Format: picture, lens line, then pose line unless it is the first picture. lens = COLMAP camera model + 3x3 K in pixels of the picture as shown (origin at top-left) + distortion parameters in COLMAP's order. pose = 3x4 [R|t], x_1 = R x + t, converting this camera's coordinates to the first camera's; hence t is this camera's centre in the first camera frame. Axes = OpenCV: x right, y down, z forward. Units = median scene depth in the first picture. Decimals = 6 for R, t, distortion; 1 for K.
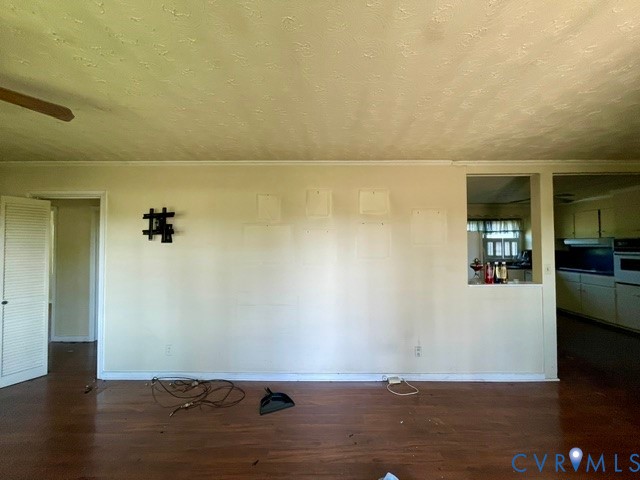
lens RADIAL K [[260.6, 0, 316.0], [0, 260.6, 238.8], [0, 0, 1]] dist [0.001080, 0.000128]
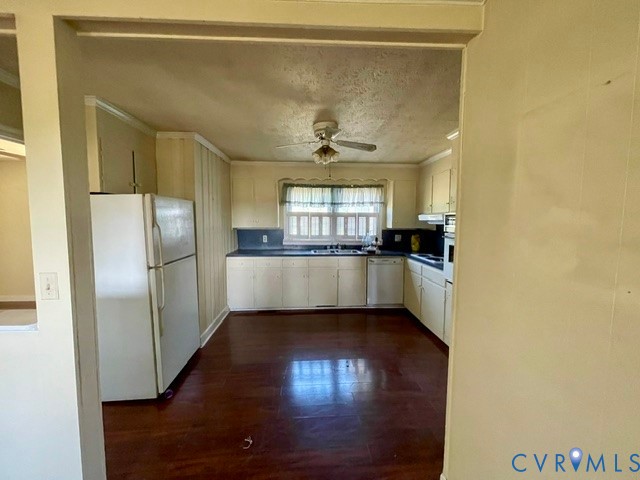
lens RADIAL K [[260.6, 0, 316.0], [0, 260.6, 238.8], [0, 0, 1]] dist [0.001080, 0.000128]
pose [[0.998799, 0.005818, 0.048643, 0.738998], [-0.010338, 0.995594, 0.093194, 0.006353], [-0.047887, -0.093585, 0.994459, 0.349000]]
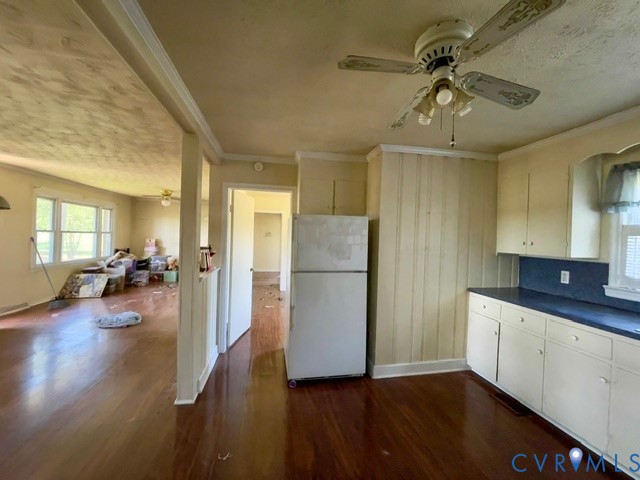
lens RADIAL K [[258.5, 0, 317.6], [0, 258.5, 237.7], [0, 0, 1]] dist [0.002071, 0.000257]
pose [[0.181939, 0.018363, -0.983138, 1.014497], [-0.010221, 0.999807, 0.016783, 0.016090], [0.983257, 0.006995, 0.182092, 0.737887]]
